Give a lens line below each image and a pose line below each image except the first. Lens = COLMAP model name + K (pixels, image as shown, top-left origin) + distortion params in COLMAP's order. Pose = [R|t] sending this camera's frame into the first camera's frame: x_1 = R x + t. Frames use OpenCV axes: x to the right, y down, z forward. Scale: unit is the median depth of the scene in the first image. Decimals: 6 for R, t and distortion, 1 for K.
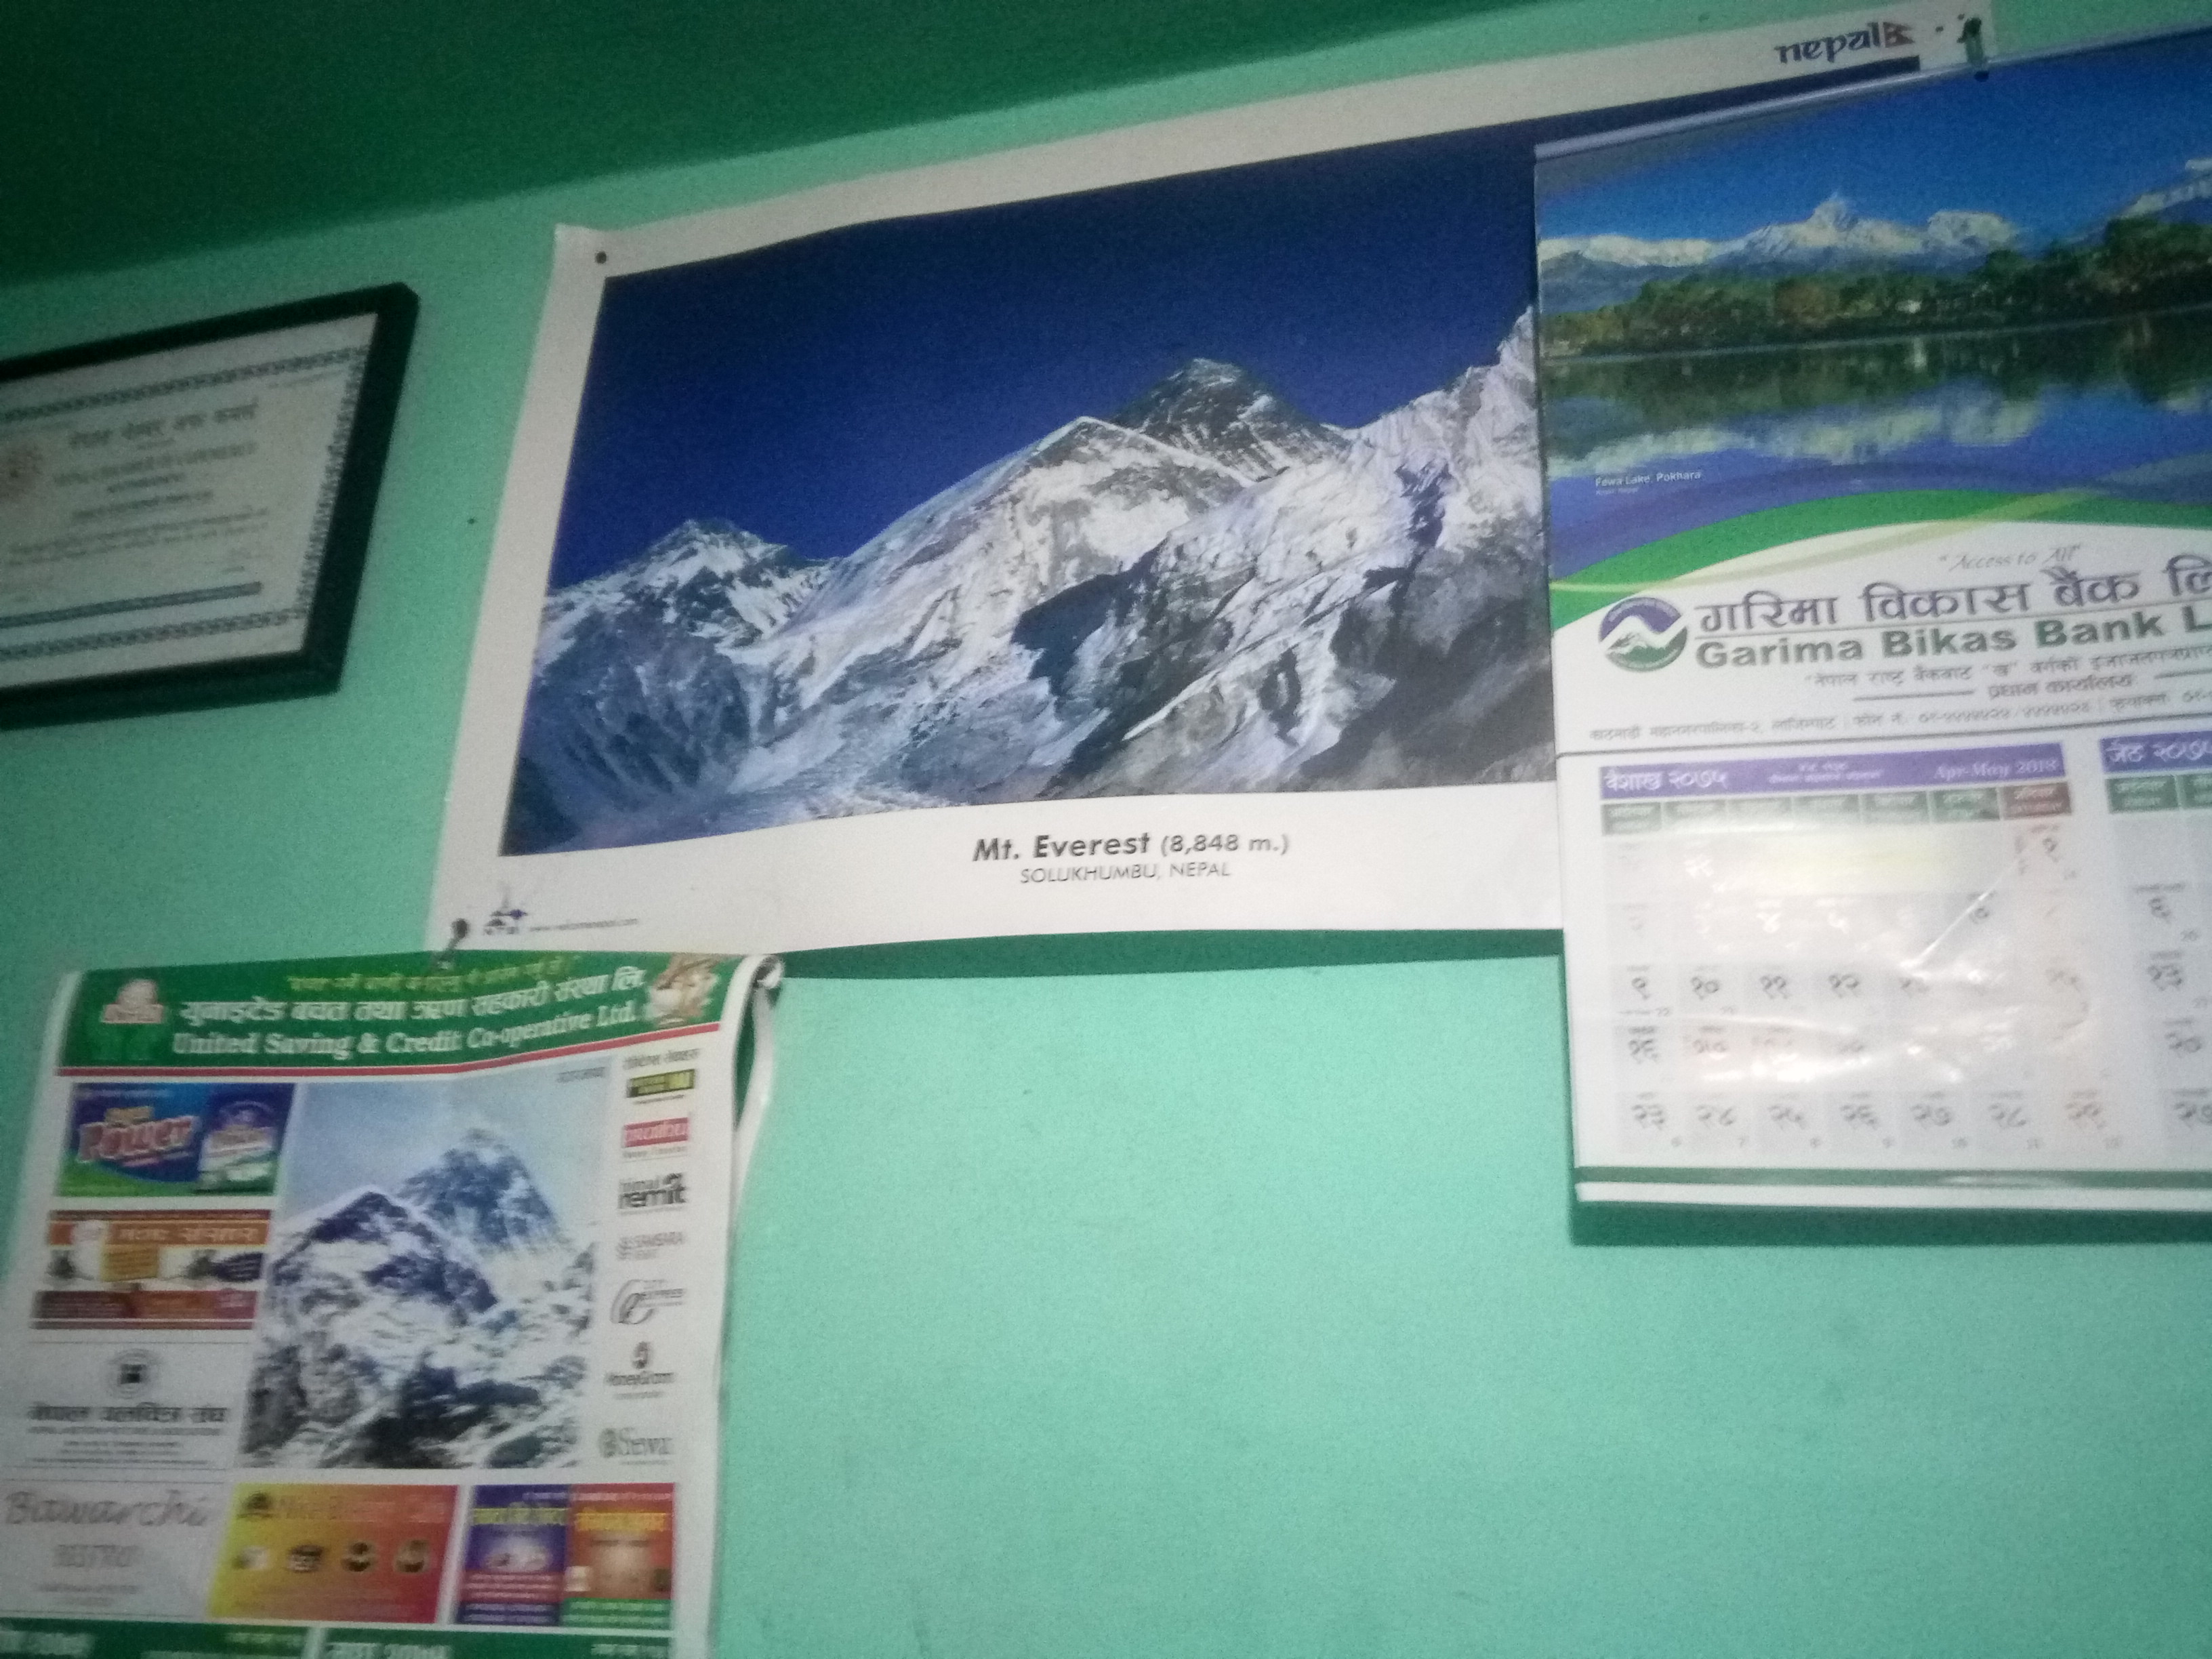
lens RADIAL K [[1797.7, 0, 1106.0], [0, 1797.7, 829.5], [0, 0, 1]] dist [0.090544, -0.124979]
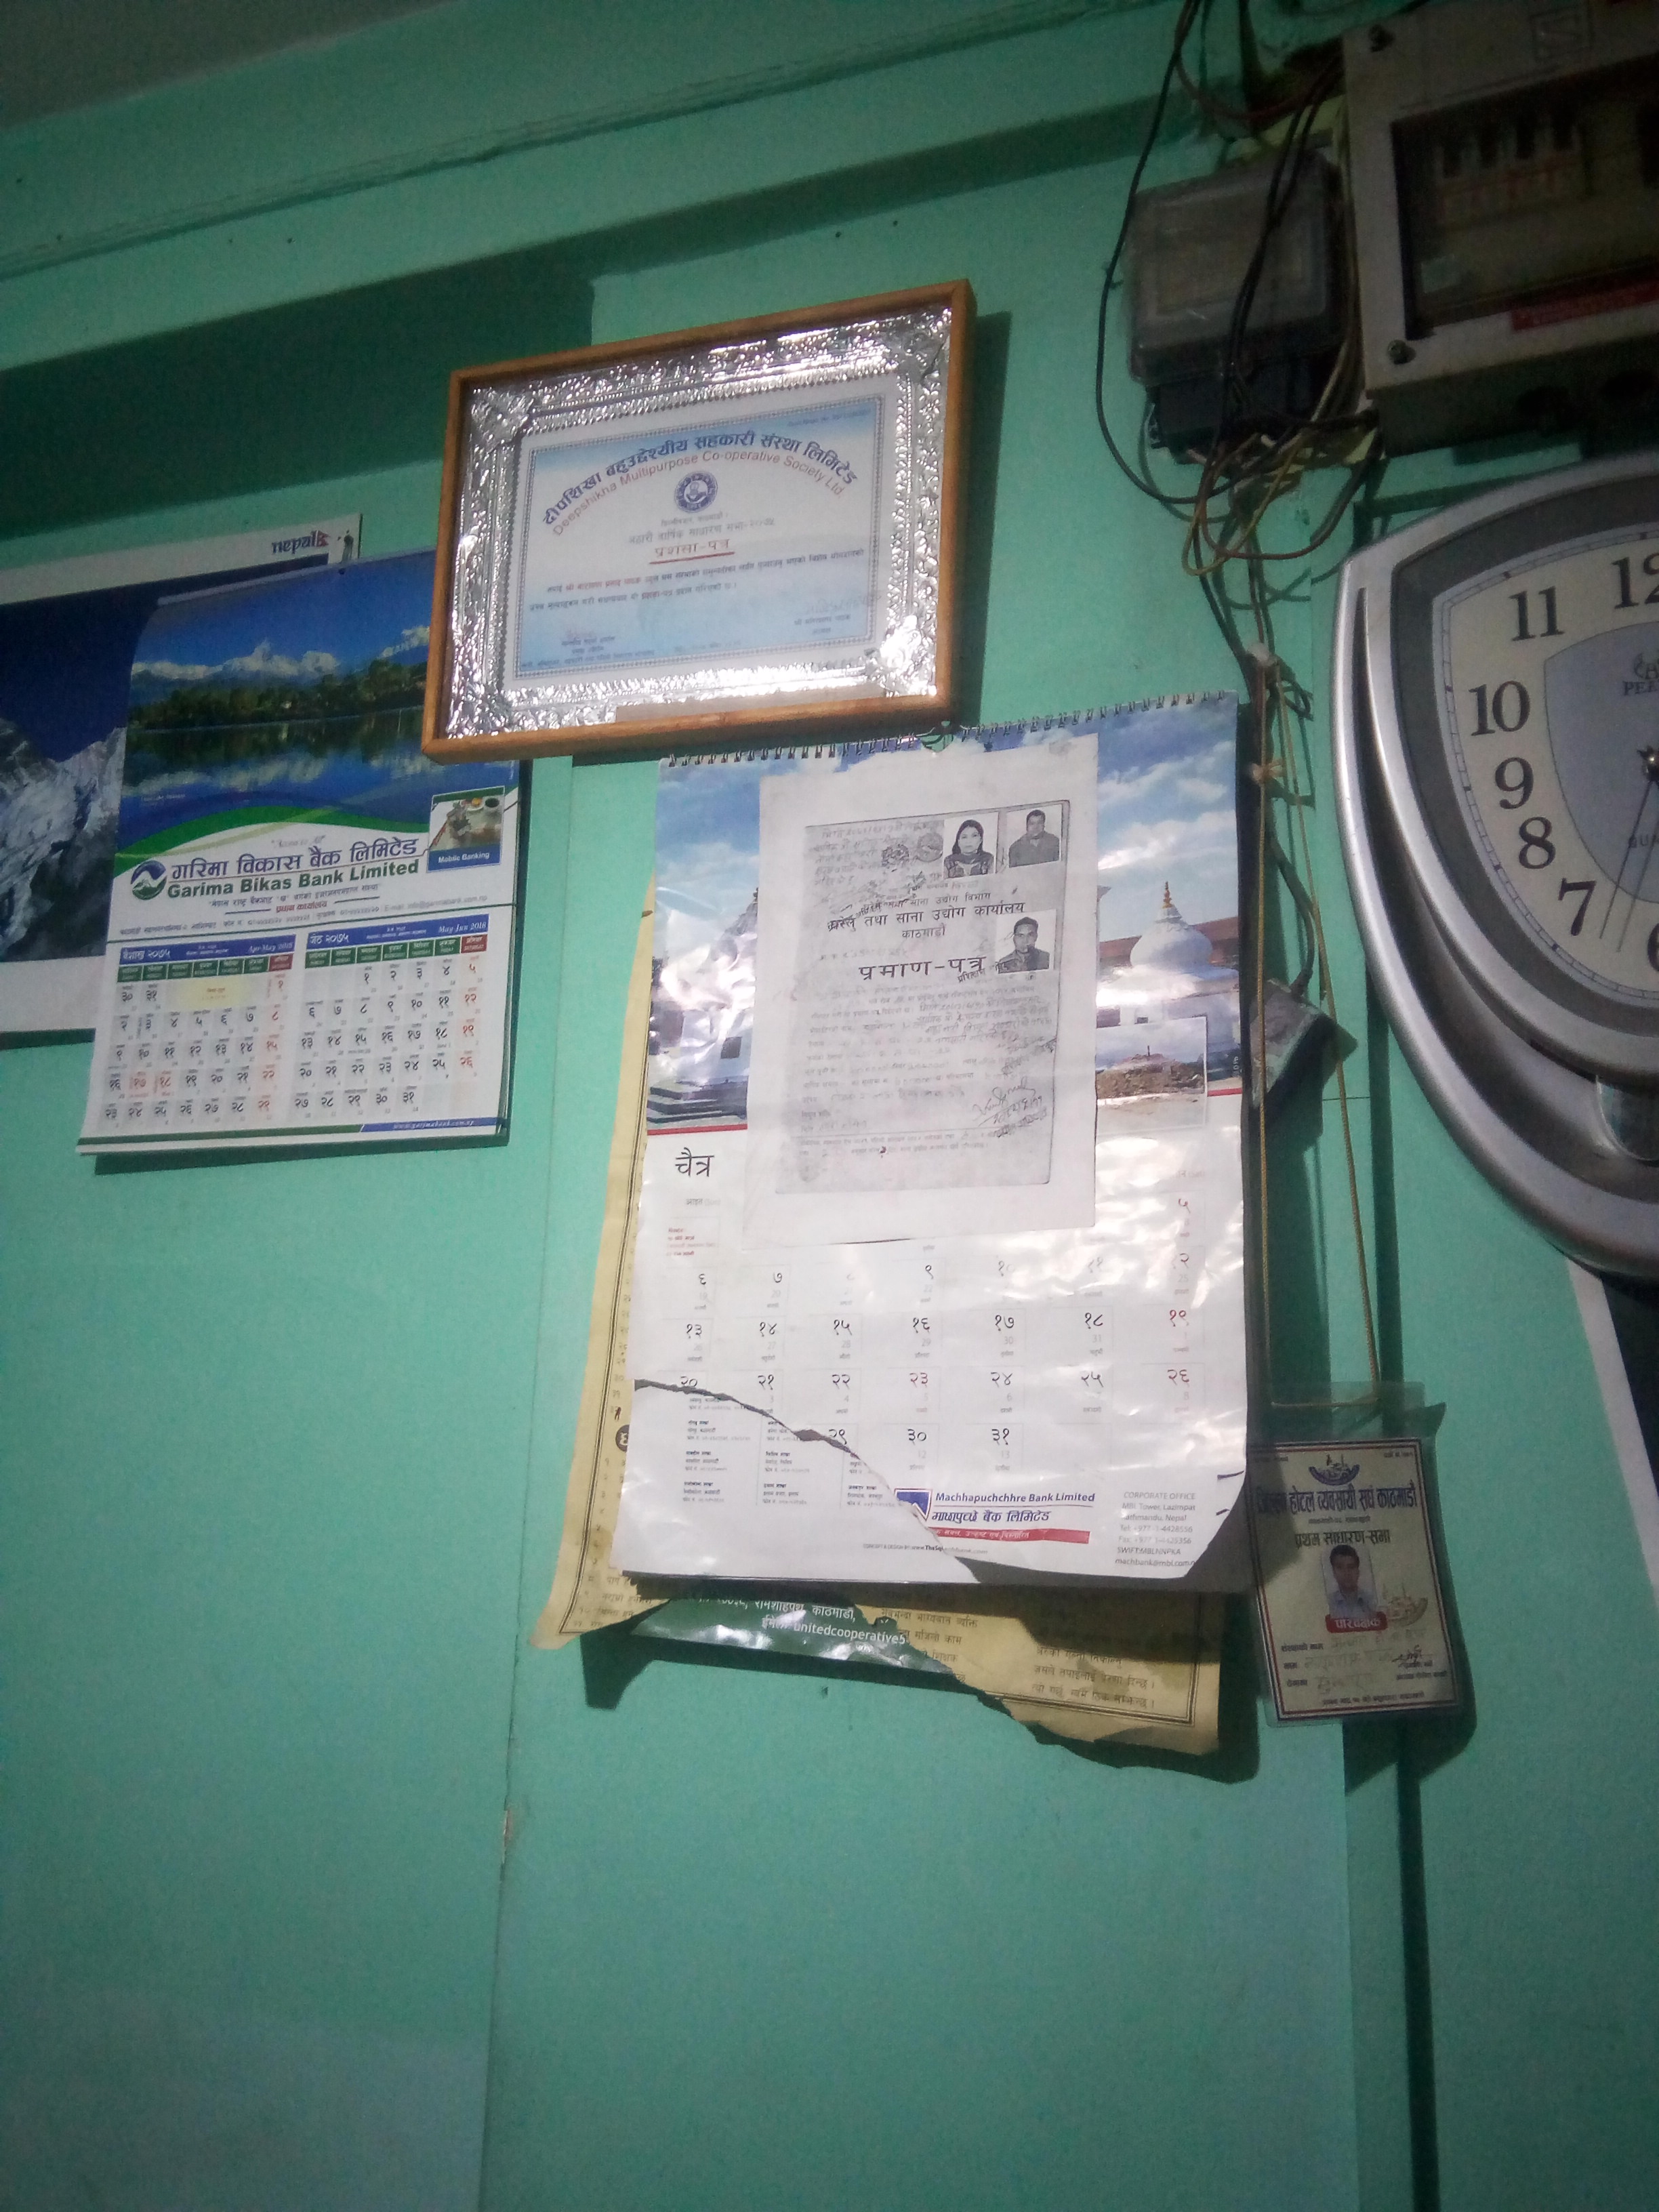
lens RADIAL K [[1797.7, 0, 829.5], [0, 1797.7, 1106.0], [0, 0, 1]] dist [0.090544, -0.124979]
pose [[0.998773, -0.037438, -0.032429, 1.078966], [0.041549, 0.989686, 0.137096, -0.101836], [0.026962, -0.138275, 0.990027, -0.999050]]
